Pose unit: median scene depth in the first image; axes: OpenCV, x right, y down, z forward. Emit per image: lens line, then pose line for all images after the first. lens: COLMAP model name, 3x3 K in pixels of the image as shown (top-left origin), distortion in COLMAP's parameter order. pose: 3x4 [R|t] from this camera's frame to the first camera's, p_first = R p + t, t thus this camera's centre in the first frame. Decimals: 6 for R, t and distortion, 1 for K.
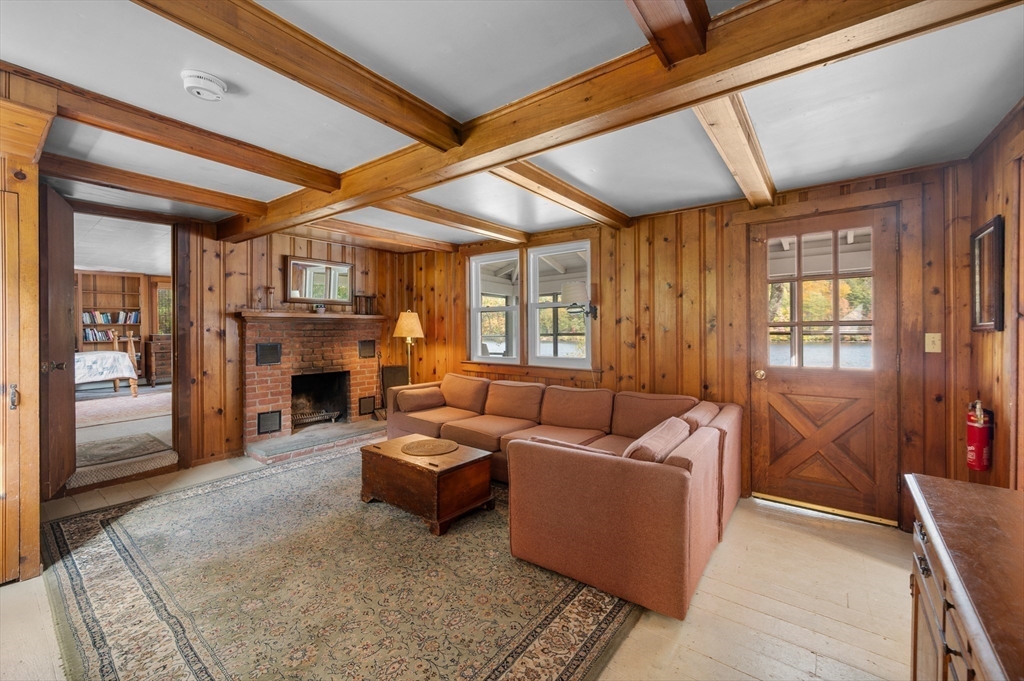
lens RADIAL K [[408.0, 0, 480.0], [0, 408.0, 328.6], [0, 0, 1]] dist [-0.000731, -0.000095]
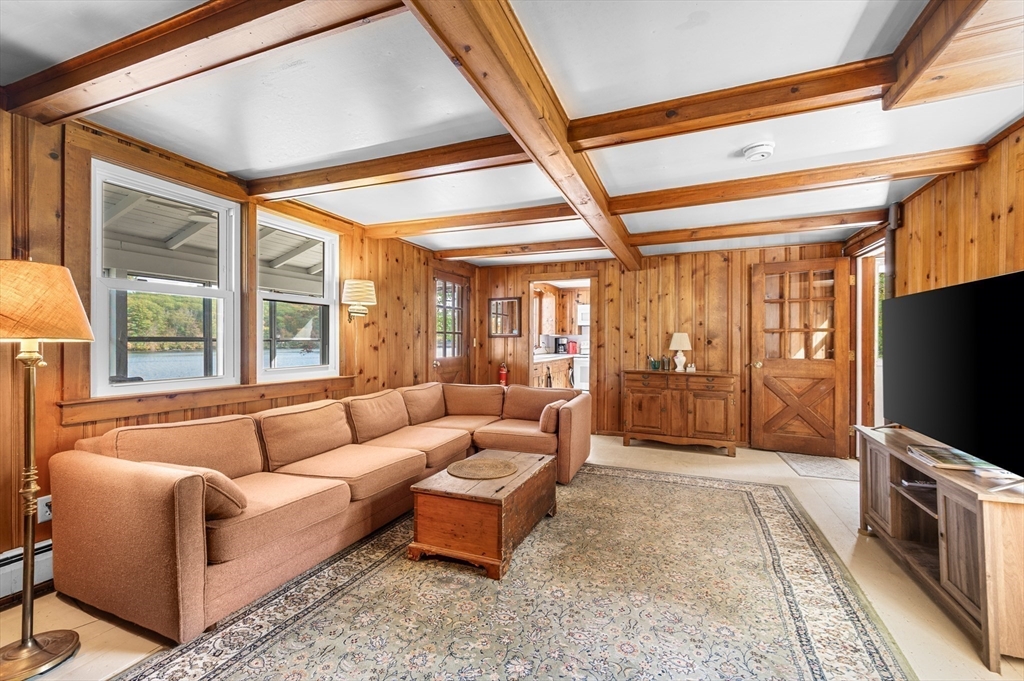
lens RADIAL K [[408.0, 0, 508.1], [0, 408.0, 340.1], [0, 0, 1]] dist [-0.000731, -0.000095]
pose [[-0.267275, 0.002894, 0.963616, -1.138512], [-0.006008, 0.999971, -0.004670, 0.032829], [-0.963601, -0.007038, -0.267250, 1.406286]]
